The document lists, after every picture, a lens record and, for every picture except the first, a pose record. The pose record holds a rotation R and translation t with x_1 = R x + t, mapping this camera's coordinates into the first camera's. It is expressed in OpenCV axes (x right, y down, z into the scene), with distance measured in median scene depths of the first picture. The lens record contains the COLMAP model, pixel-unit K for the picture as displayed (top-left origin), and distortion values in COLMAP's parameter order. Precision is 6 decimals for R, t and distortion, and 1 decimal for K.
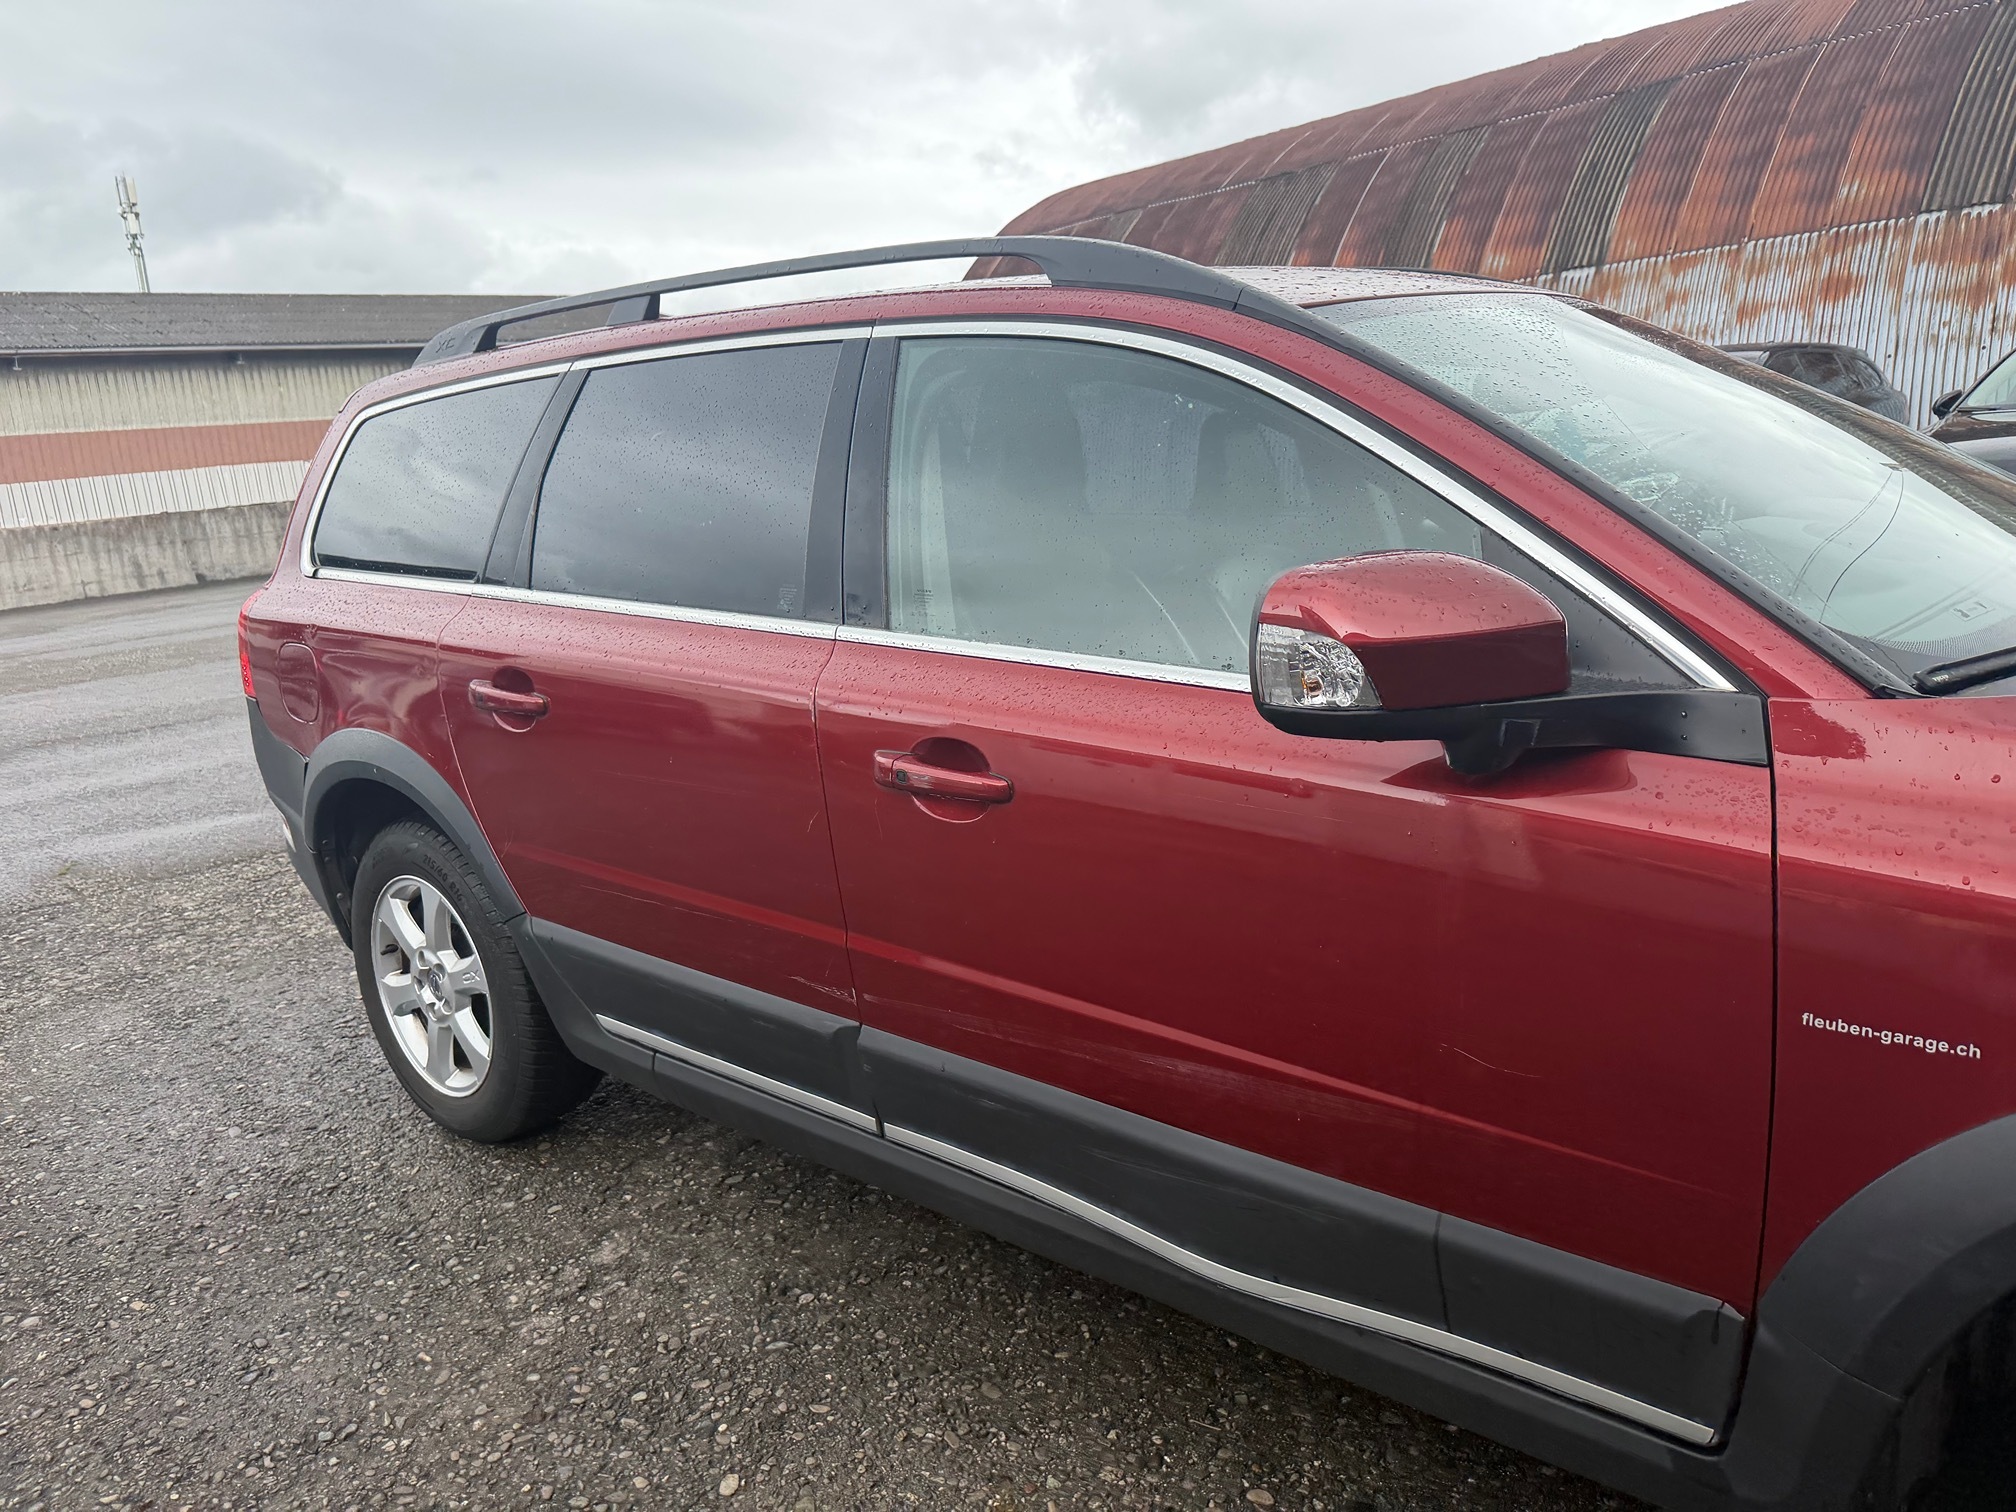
lens RADIAL K [[1406.2, 0, 1008.0], [0, 1406.2, 756.0], [0, 0, 1]] dist [0.006681, -0.011071]
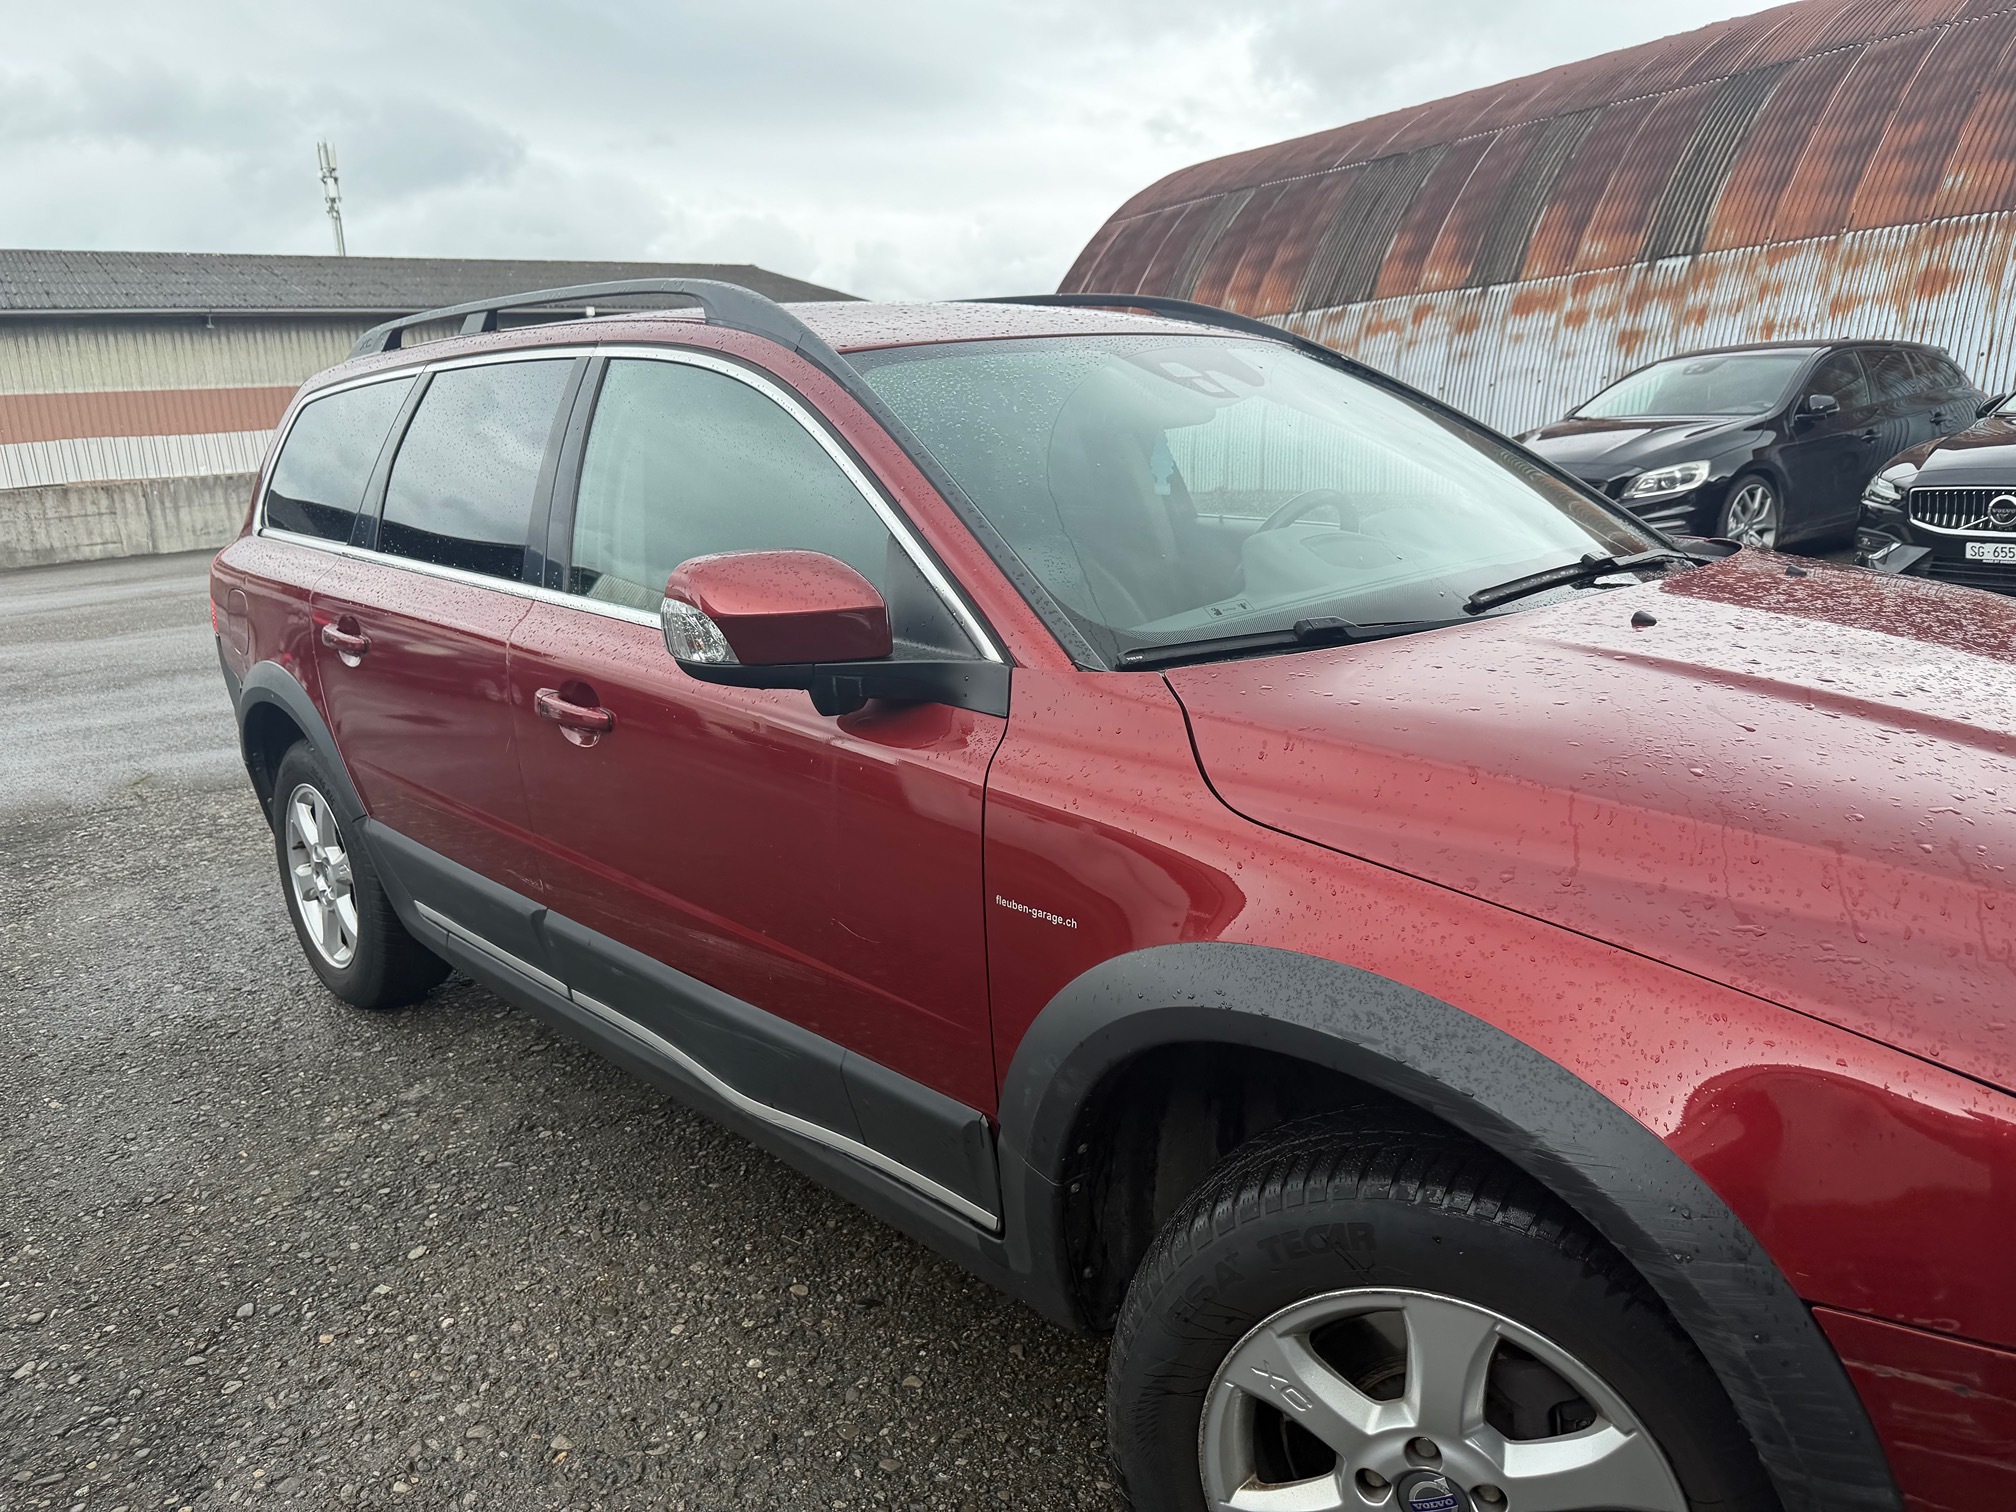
lens RADIAL K [[1405.1, 0, 1004.3], [0, 1405.1, 748.6], [0, 0, 1]] dist [0.005095, -0.007238]
pose [[0.993822, 0.047335, -0.100382, 0.063269], [-0.045855, 0.998803, 0.017001, 0.001300], [0.101067, -0.012293, 0.994804, -0.031866]]
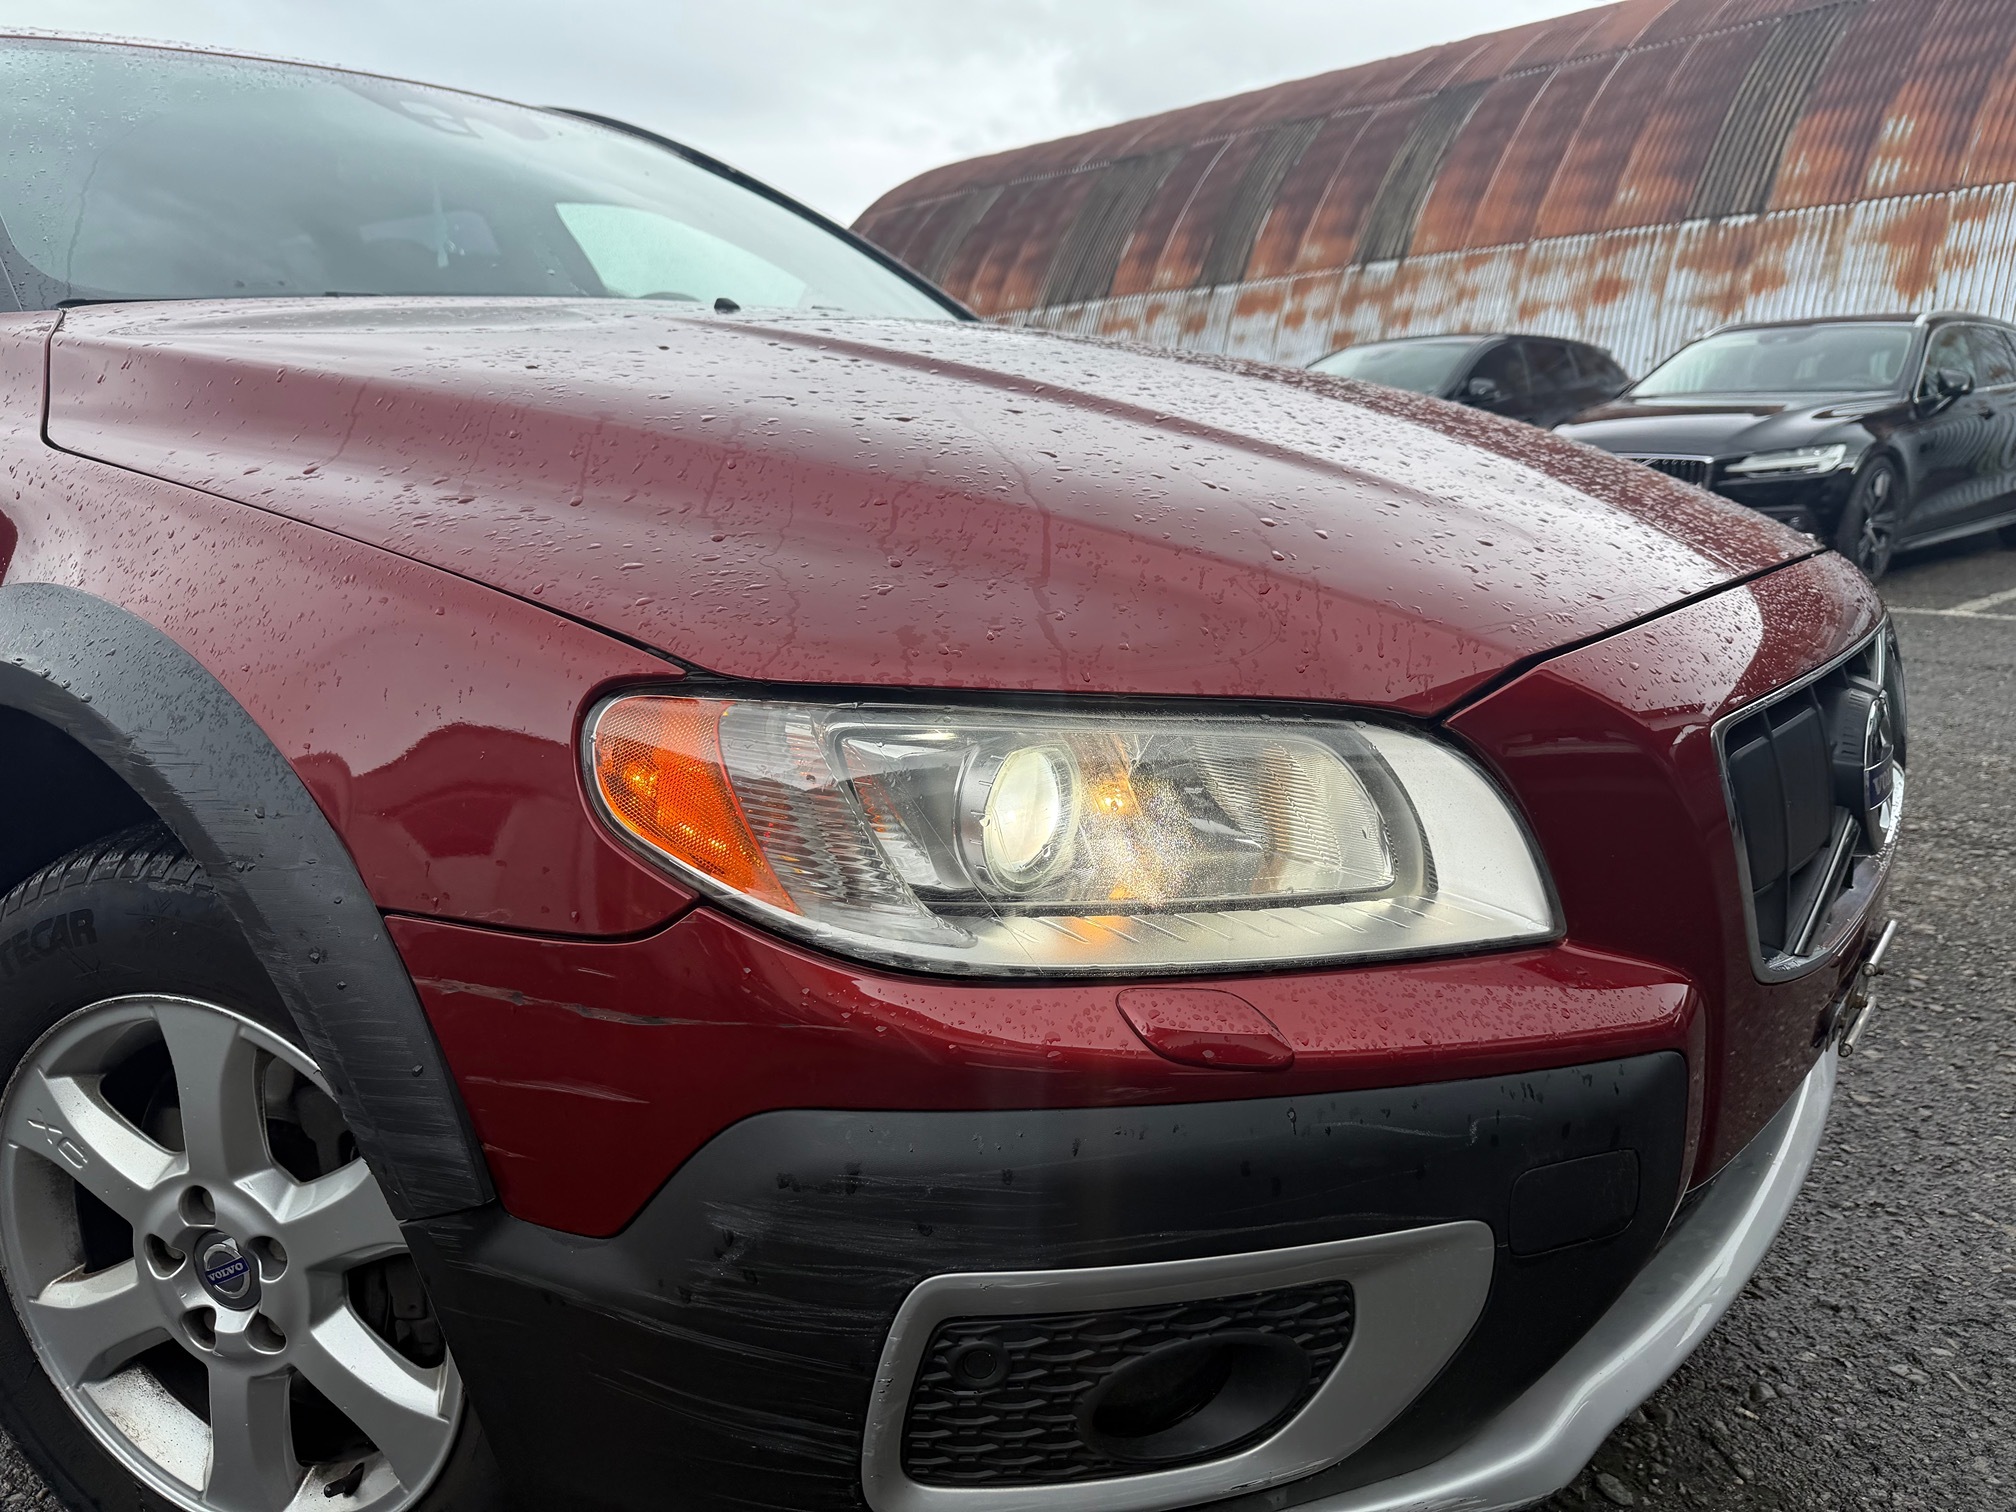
lens RADIAL K [[1416.9, 0, 987.2], [0, 1416.9, 760.9], [0, 0, 1]] dist [0.034218, -0.071083]
pose [[0.998267, 0.051156, 0.029089, 0.127278], [-0.051297, 0.998675, 0.004154, 0.023753], [-0.028838, -0.005639, 0.999568, -0.012492]]
